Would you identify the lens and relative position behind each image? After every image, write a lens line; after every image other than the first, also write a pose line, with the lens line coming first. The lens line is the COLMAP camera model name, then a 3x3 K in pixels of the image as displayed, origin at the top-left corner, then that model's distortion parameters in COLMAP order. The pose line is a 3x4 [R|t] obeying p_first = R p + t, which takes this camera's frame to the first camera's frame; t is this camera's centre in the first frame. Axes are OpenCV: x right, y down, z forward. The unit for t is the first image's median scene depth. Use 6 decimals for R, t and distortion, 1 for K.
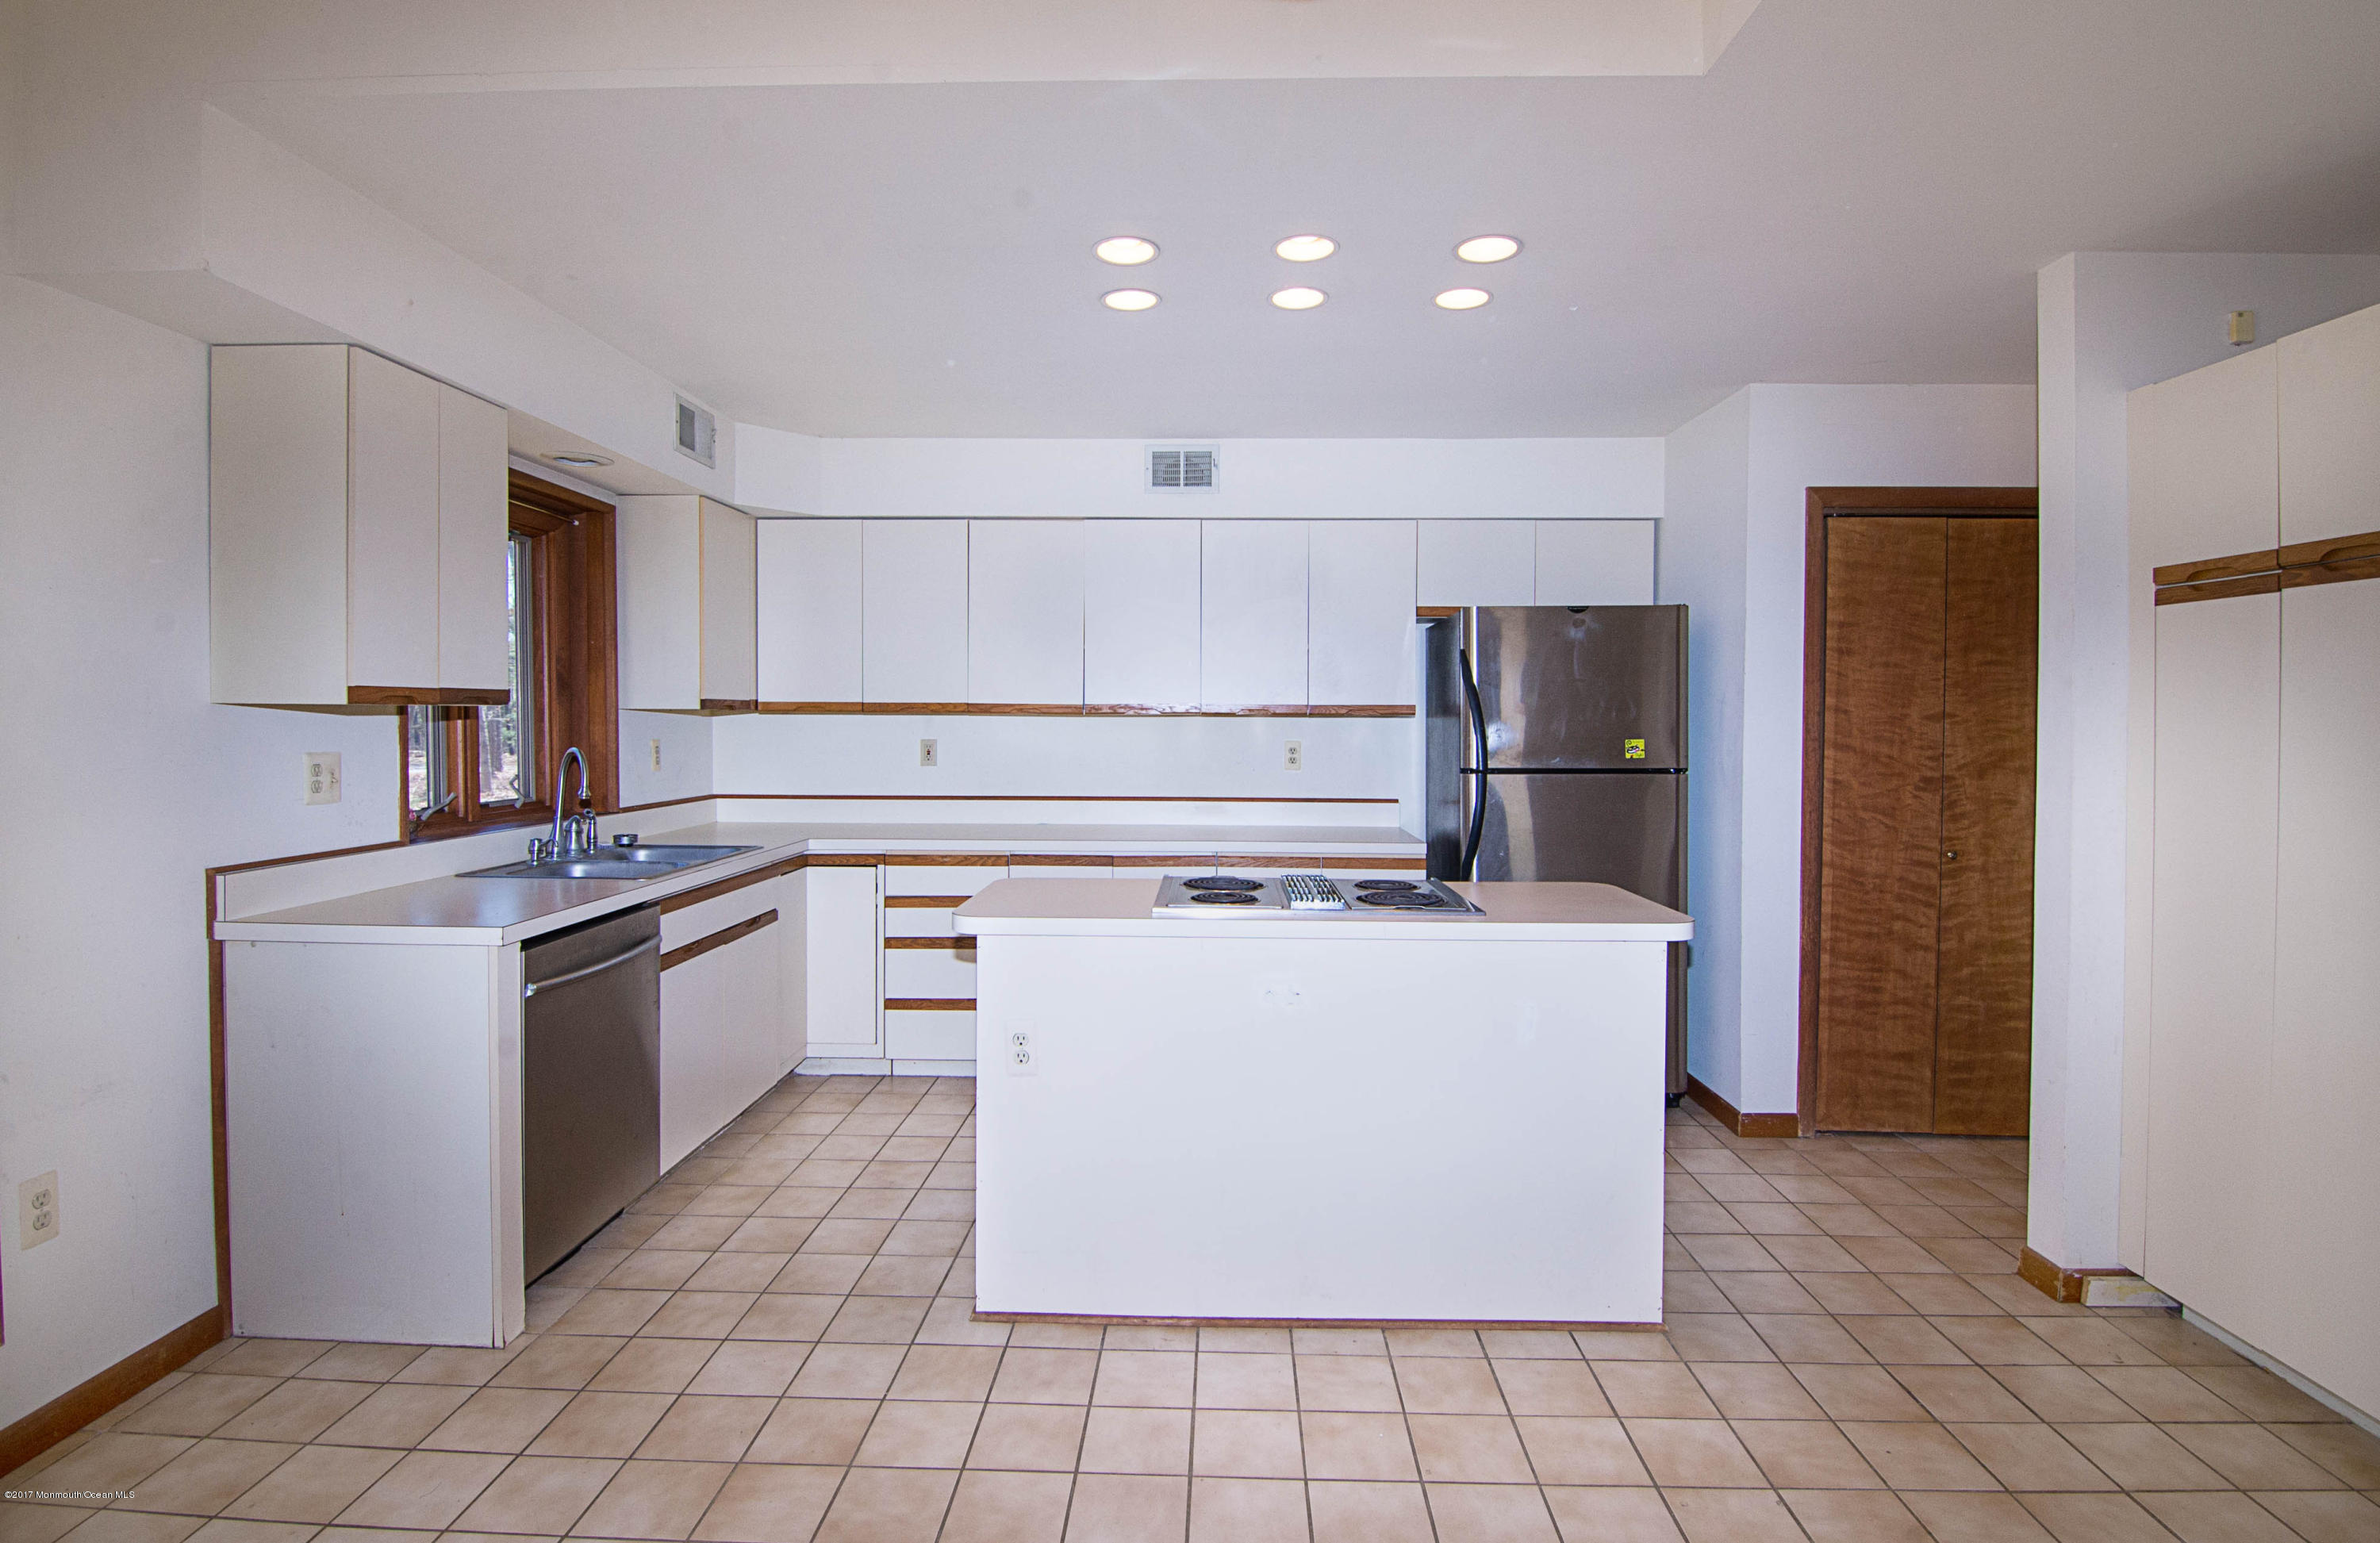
lens RADIAL K [[1190.4, 0, 1198.2], [0, 1190.4, 727.1], [0, 0, 1]] dist [-0.023092, -0.001464]
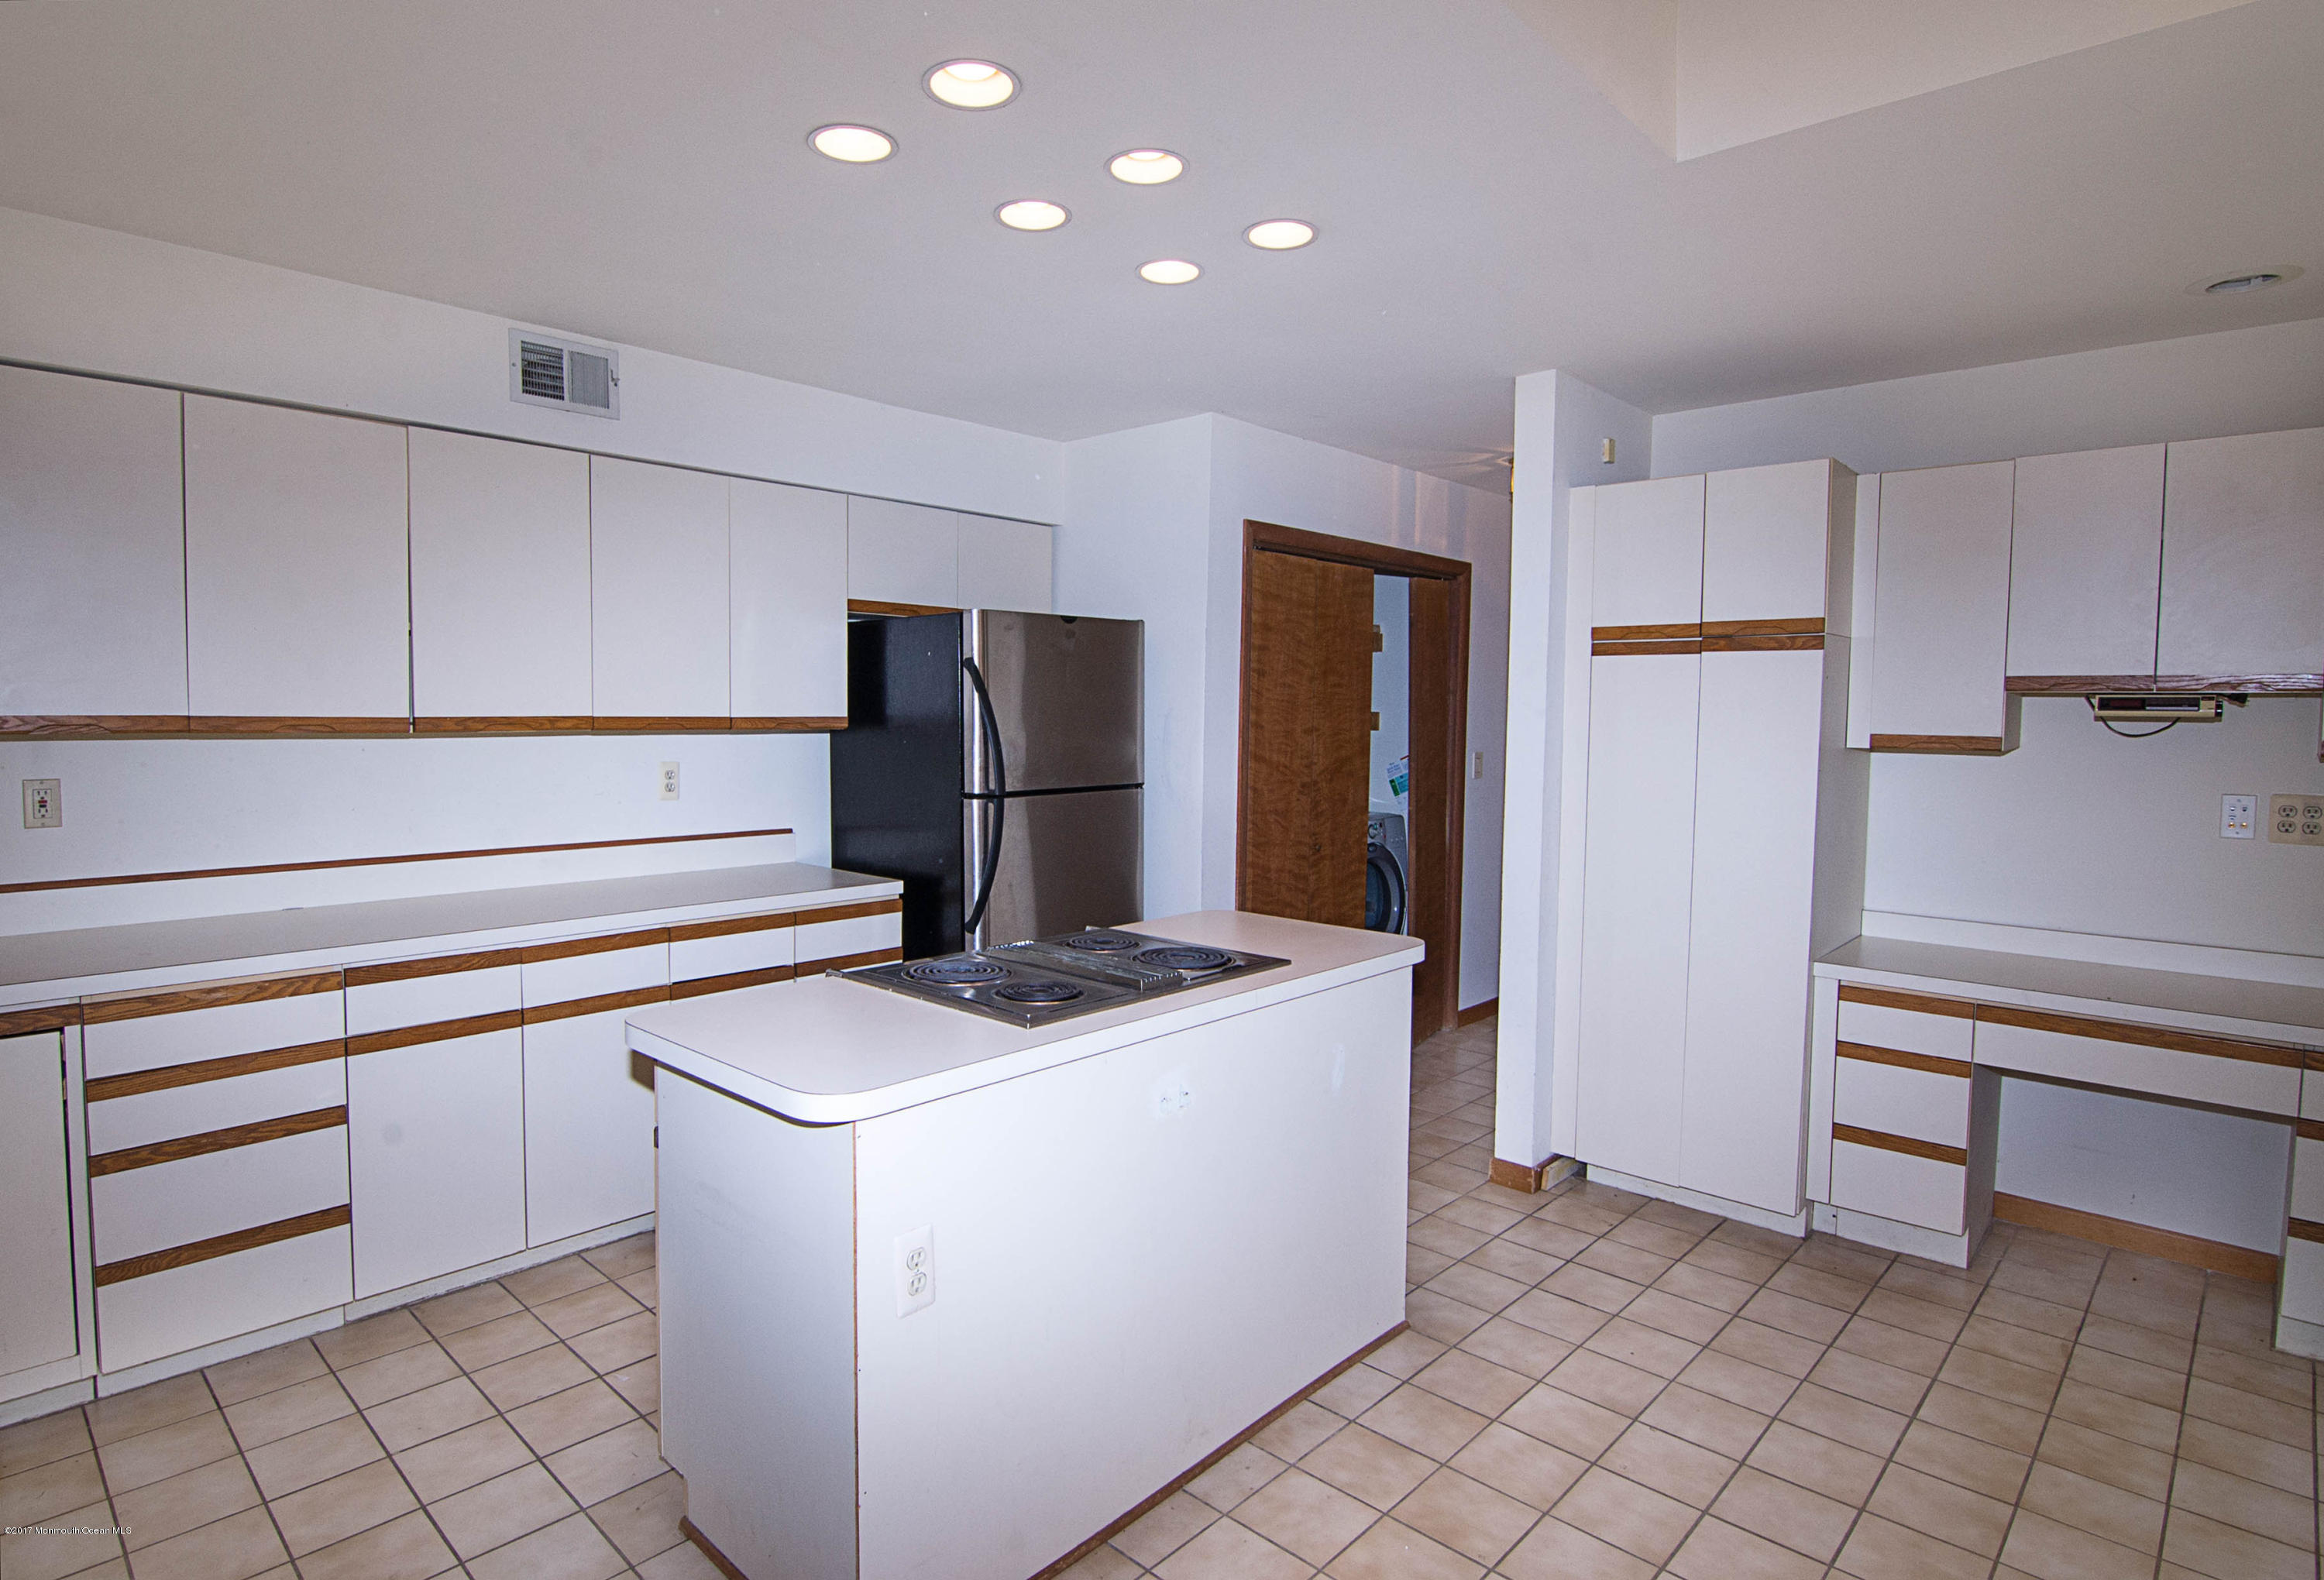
lens RADIAL K [[1214.7, 0, 1161.4], [0, 1214.7, 785.0], [0, 0, 1]] dist [-0.003376, -0.002949]
pose [[0.667731, -0.043132, 0.743152, -0.366656], [-0.002963, 0.998158, 0.060595, -0.027454], [-0.744397, -0.042663, 0.666373, 0.306008]]
